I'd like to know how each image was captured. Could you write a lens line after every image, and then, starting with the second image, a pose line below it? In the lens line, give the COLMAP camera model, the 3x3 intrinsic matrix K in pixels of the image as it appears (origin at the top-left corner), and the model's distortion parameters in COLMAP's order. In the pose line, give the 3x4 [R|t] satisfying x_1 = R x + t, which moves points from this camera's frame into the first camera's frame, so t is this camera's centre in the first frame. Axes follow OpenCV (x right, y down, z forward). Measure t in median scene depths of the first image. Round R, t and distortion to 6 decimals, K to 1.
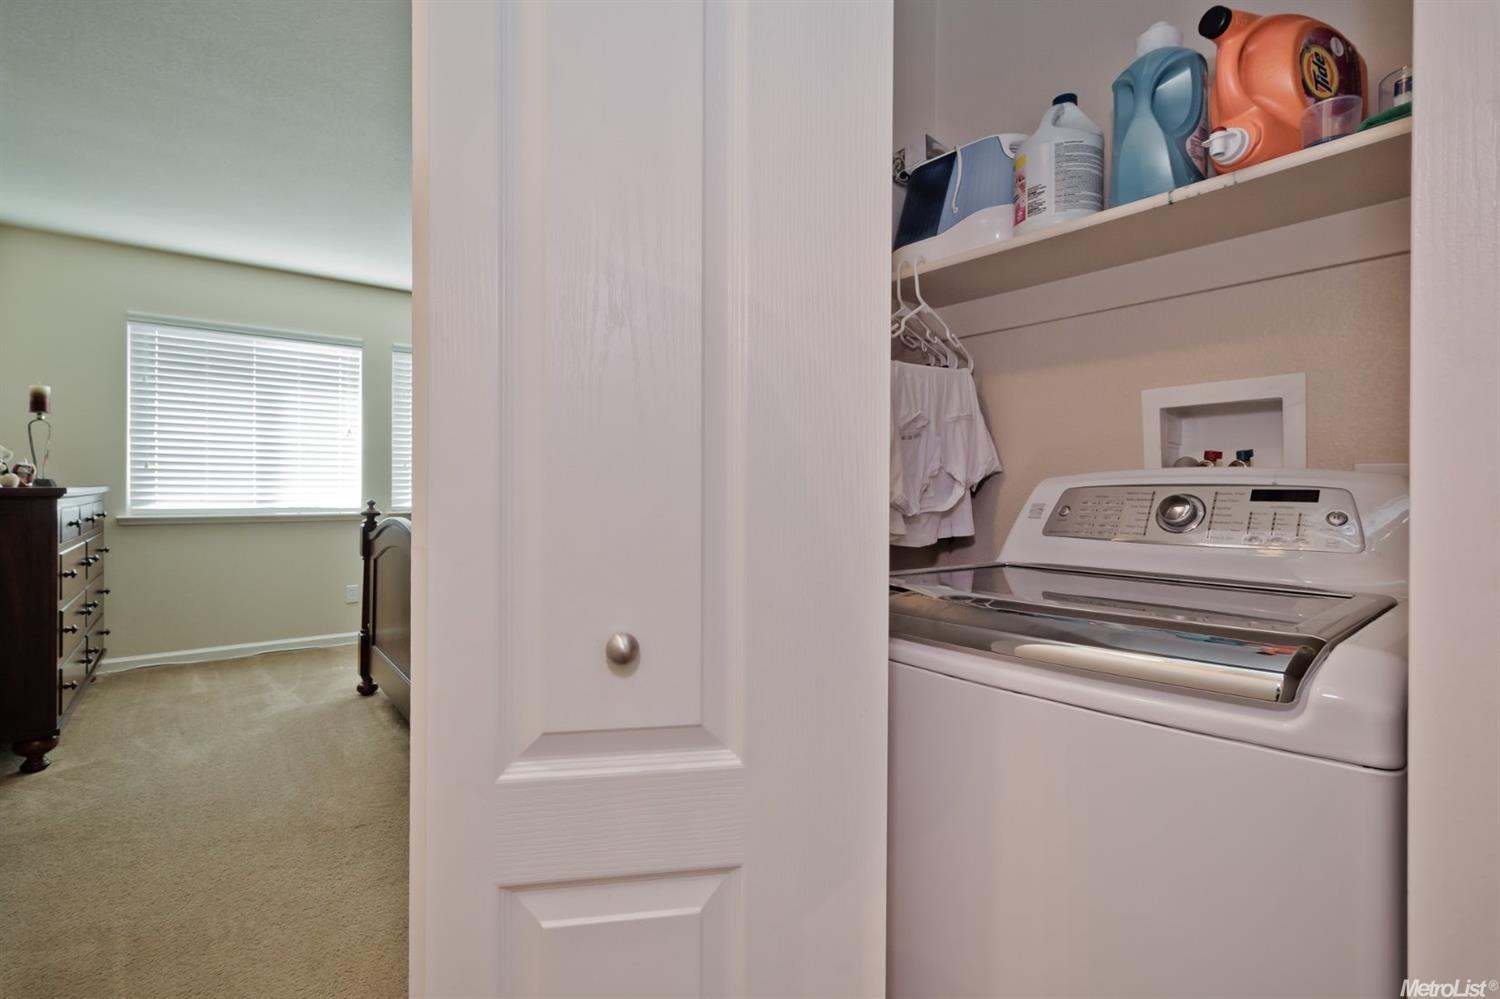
lens RADIAL K [[705.9, 0, 744.8], [0, 705.9, 493.7], [0, 0, 1]] dist [0.005111, -0.000966]
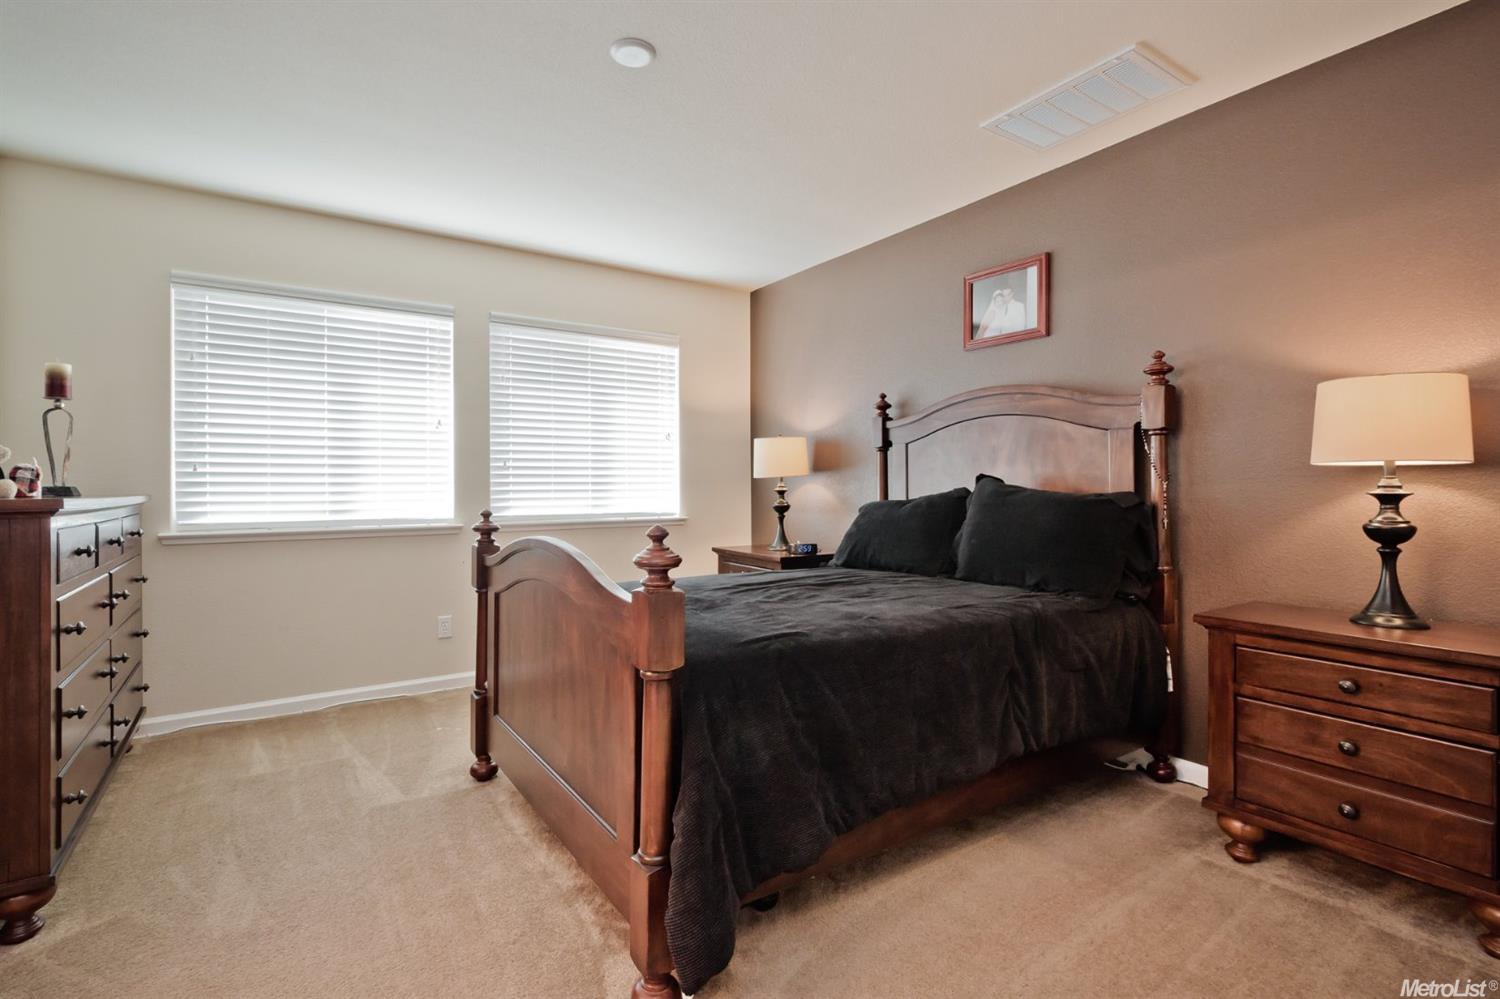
lens RADIAL K [[705.9, 0, 736.6], [0, 705.9, 489.3], [0, 0, 1]] dist [0.005111, -0.000966]
pose [[0.997945, -0.012473, -0.062845, -0.203442], [0.011961, 0.999892, -0.008519, -0.002652], [0.062945, 0.007749, 0.997987, 0.262729]]
